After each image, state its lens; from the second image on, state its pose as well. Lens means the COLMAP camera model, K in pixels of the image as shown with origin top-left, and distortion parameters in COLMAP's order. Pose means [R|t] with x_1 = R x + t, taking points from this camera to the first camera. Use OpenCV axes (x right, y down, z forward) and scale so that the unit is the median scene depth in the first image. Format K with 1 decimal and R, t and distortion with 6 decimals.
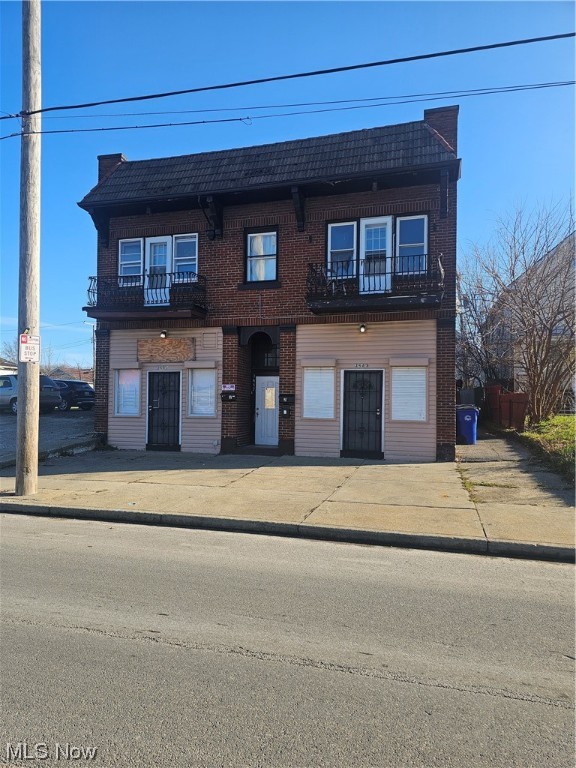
lens RADIAL K [[507.8, 0, 288.9], [0, 507.8, 386.1], [0, 0, 1]] dist [0.050757, -0.024361]
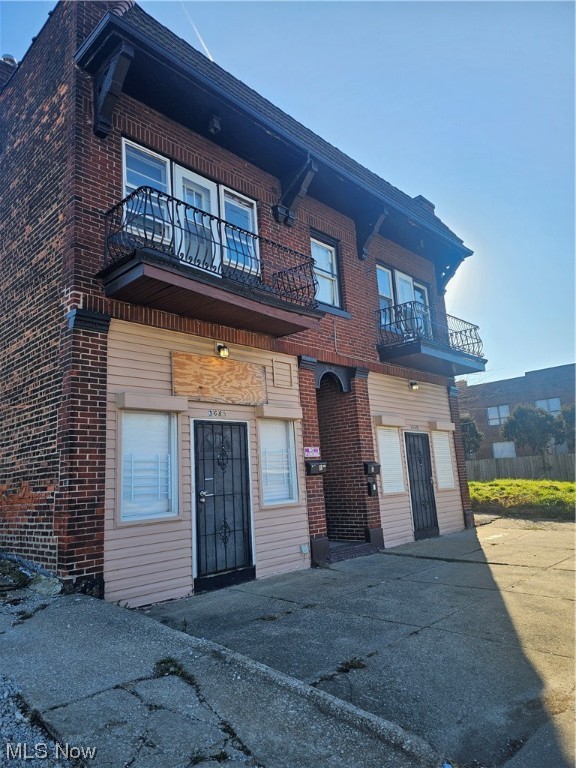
lens RADIAL K [[507.8, 0, 287.6], [0, 507.8, 379.6], [0, 0, 1]] dist [0.050757, -0.024361]
pose [[0.471320, 0.139293, 0.870893, -0.660516], [0.040043, 0.983052, -0.178903, 0.024222], [-0.881053, 0.119194, 0.457755, 0.698999]]
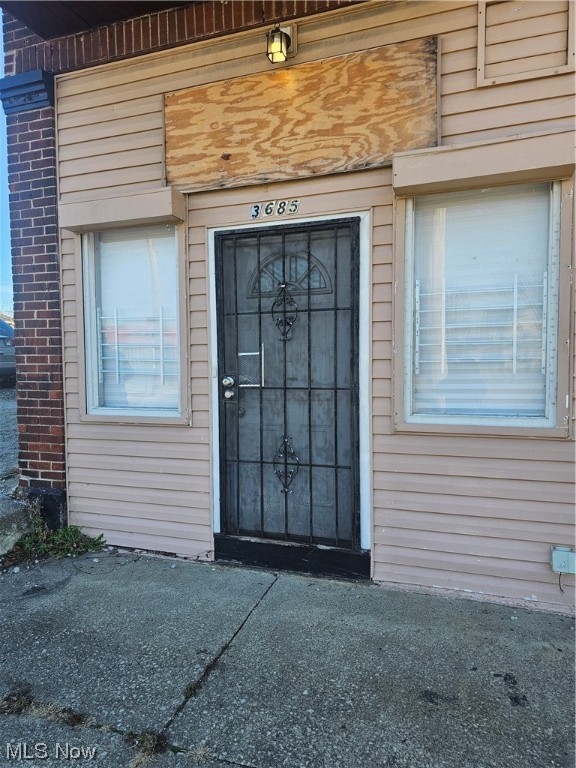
lens RADIAL K [[507.8, 0, 289.0], [0, 507.8, 386.3], [0, 0, 1]] dist [0.050757, -0.024361]
pose [[0.997619, -0.014361, -0.067458, -0.227192], [0.019284, 0.997153, 0.072901, 0.026183], [0.066219, -0.074029, 0.995055, 0.766274]]
